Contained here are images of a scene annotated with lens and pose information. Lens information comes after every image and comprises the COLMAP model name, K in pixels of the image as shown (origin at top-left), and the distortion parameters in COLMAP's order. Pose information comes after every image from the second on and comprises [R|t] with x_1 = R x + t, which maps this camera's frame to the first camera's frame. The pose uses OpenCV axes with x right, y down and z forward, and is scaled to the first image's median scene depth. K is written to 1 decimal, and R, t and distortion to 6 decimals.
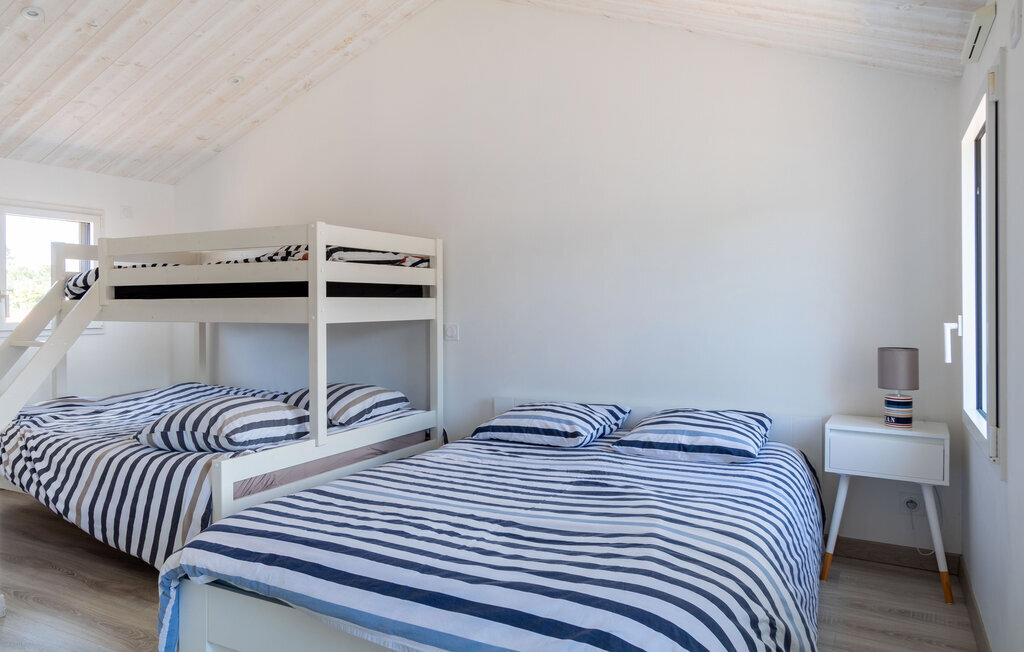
lens RADIAL K [[697.7, 0, 512.0], [0, 697.7, 326.0], [0, 0, 1]] dist [-0.009032, -0.001800]
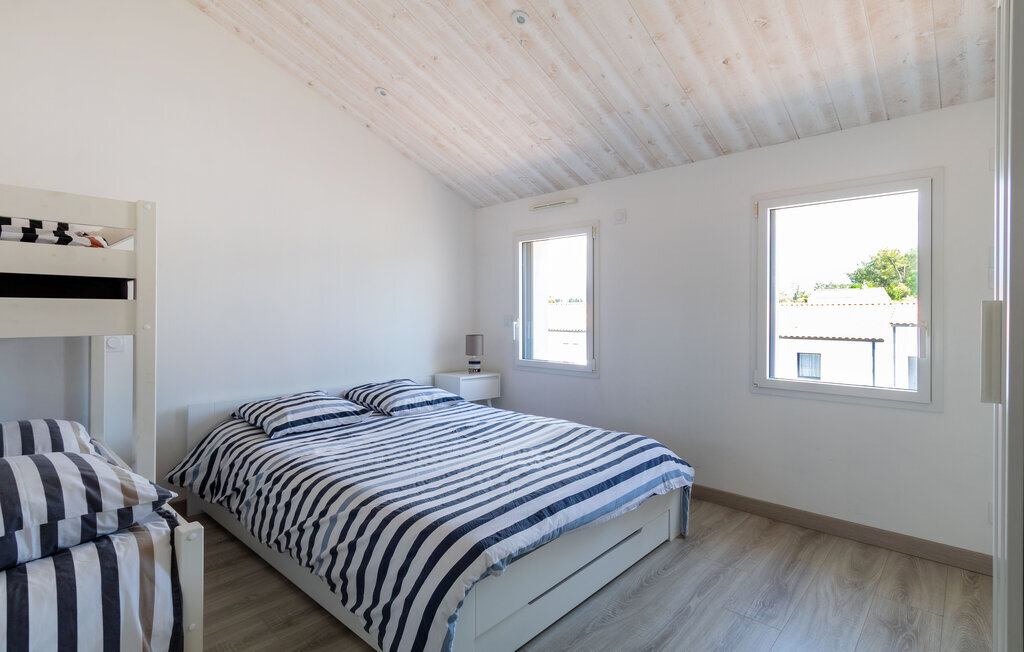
lens RADIAL K [[502.0, 0, 509.4], [0, 502.0, 312.8], [0, 0, 1]] dist [0.000222, 0.000046]
pose [[0.239568, 0.003818, 0.970872, -0.840314], [0.020738, 0.999744, -0.009048, -0.016709], [-0.970658, 0.022302, 0.239428, 0.557623]]
